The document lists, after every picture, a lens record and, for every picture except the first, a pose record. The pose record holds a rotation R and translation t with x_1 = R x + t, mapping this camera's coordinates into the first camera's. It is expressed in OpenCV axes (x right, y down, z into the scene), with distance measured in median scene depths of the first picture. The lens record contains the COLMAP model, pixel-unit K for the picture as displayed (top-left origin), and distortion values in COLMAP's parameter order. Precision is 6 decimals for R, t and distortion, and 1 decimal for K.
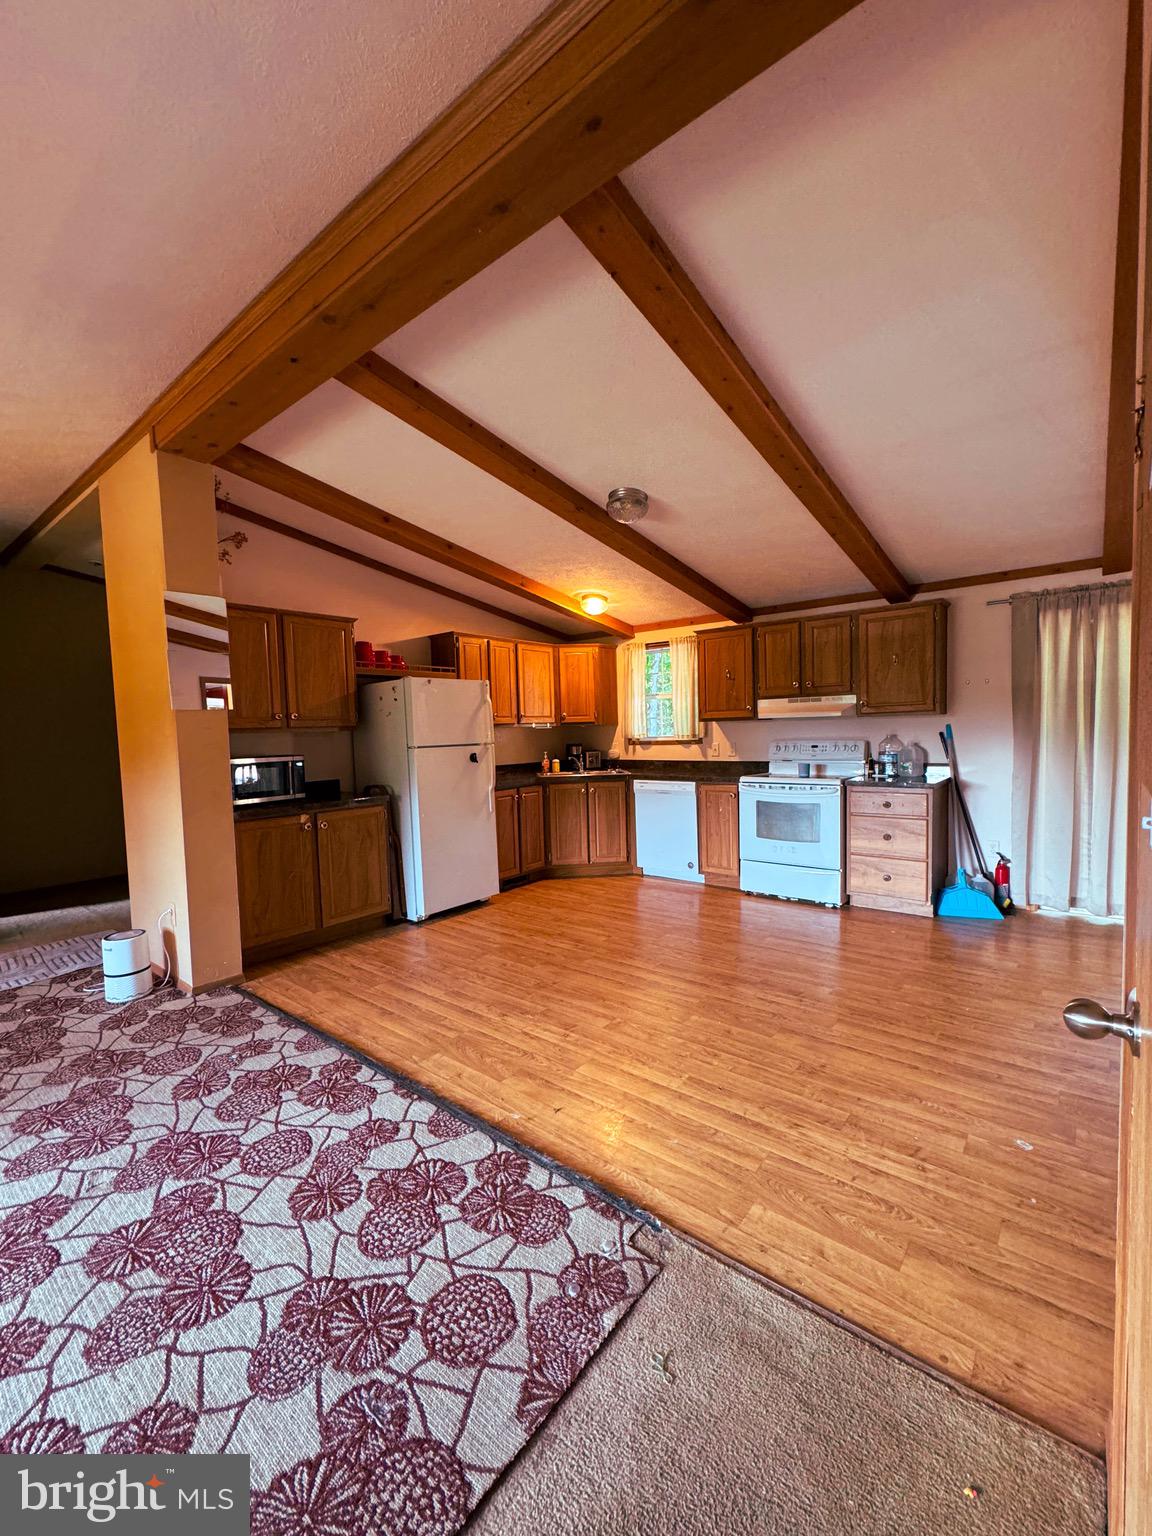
lens RADIAL K [[628.0, 0, 569.5], [0, 628.0, 766.9], [0, 0, 1]] dist [0.001124, -0.000052]
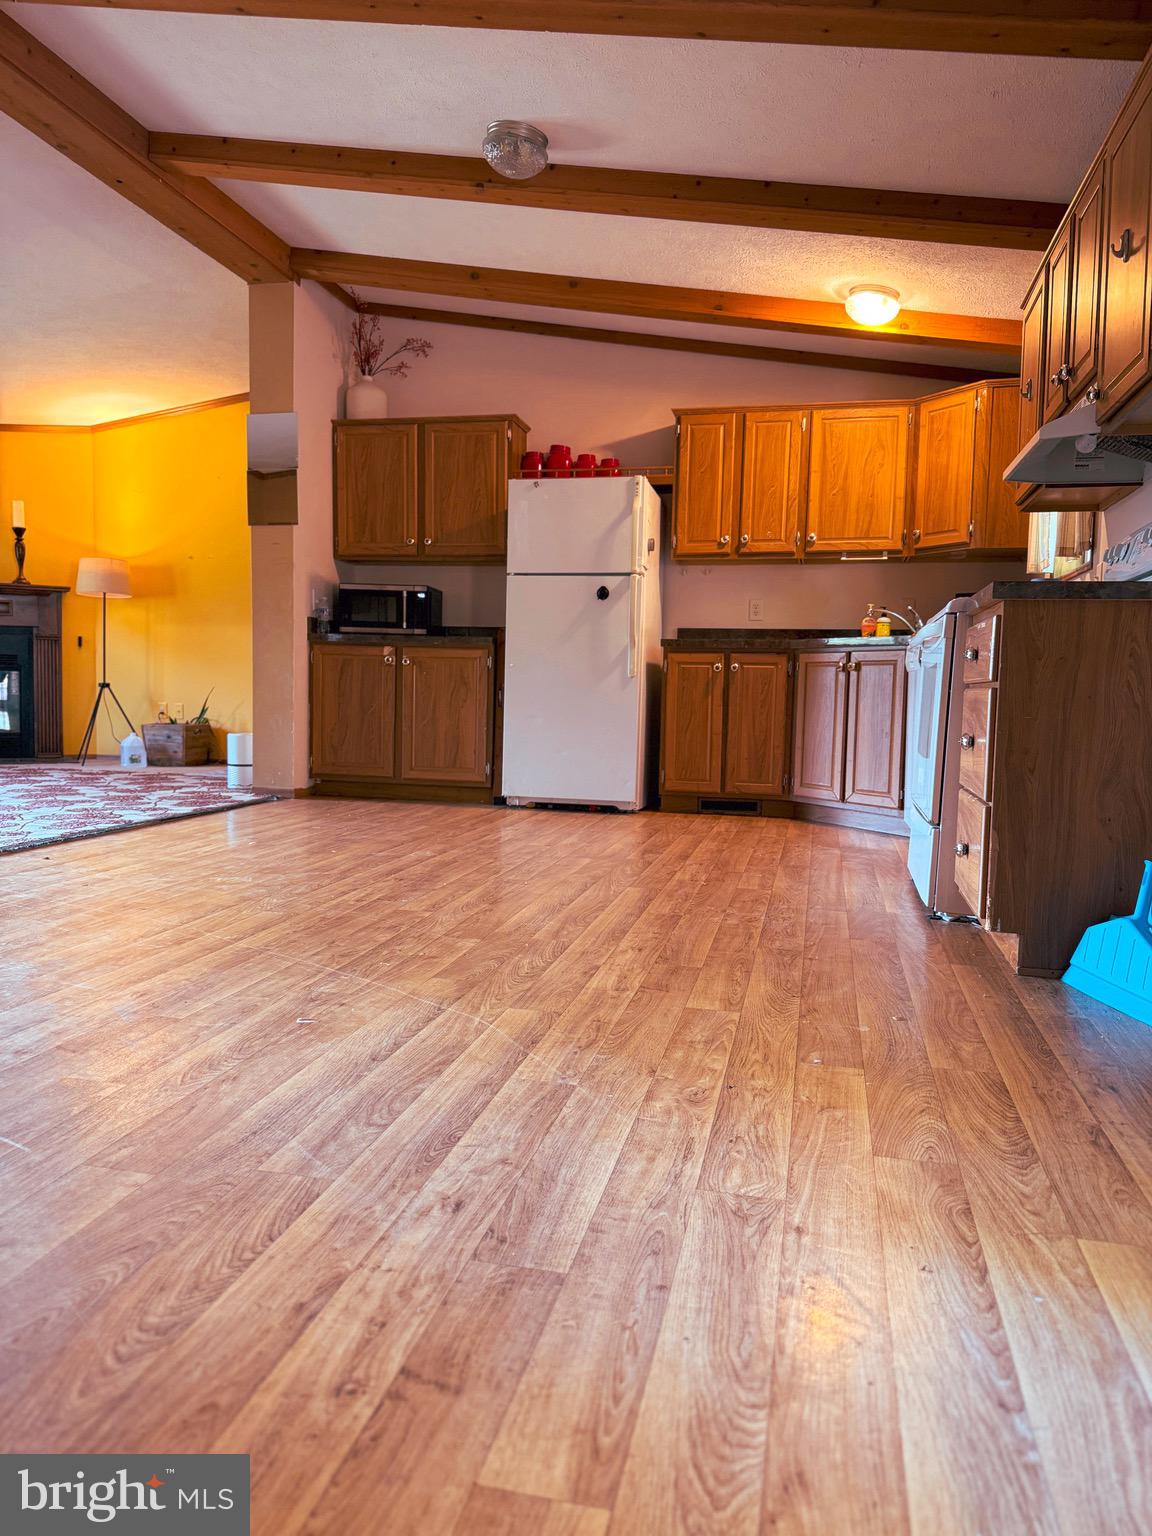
lens RADIAL K [[1078.3, 0, 578.8], [0, 1078.3, 763.1], [0, 0, 1]] dist [0.055348, -0.064943]
pose [[0.448676, 0.104506, -0.887563, 1.564143], [-0.088843, 0.993436, 0.072061, 0.152661], [0.889268, 0.046522, 0.455015, 0.785016]]
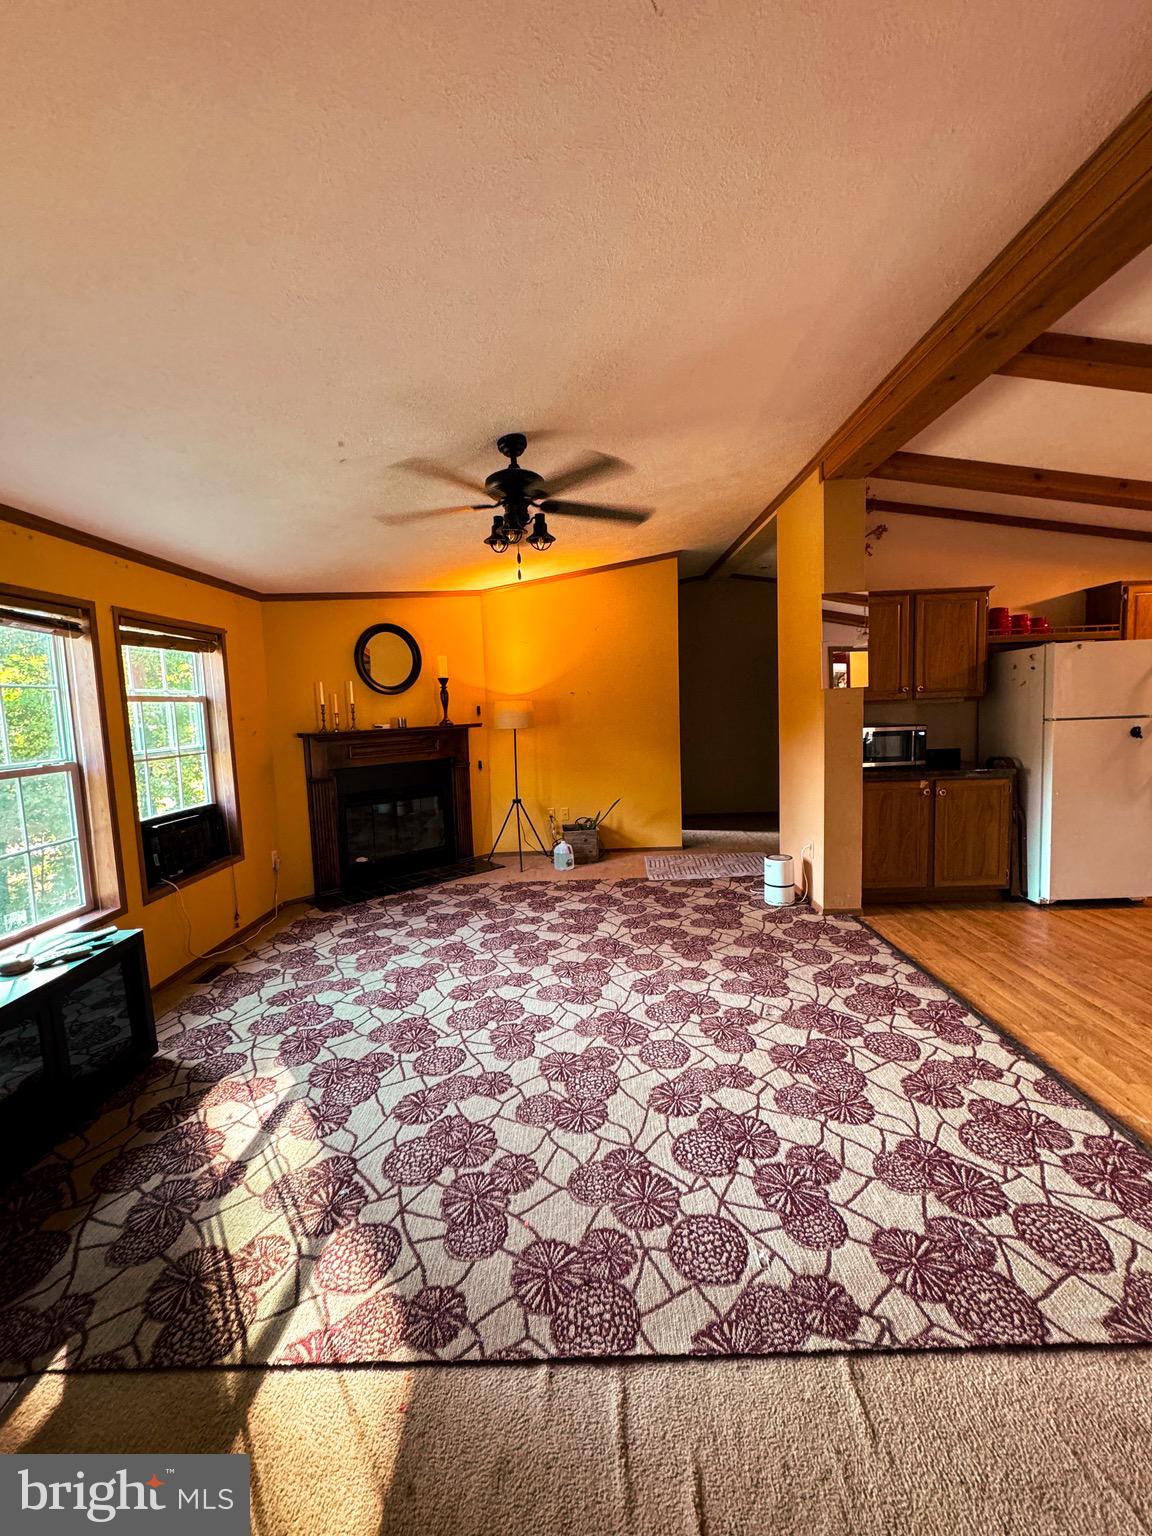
lens RADIAL K [[628.0, 0, 583.7], [0, 628.0, 767.7], [0, 0, 1]] dist [0.001124, -0.000052]
pose [[0.634615, 0.082366, -0.768427, 0.053223], [-0.028155, 0.996108, 0.083518, -0.029149], [0.772316, -0.031366, 0.634464, -0.204713]]
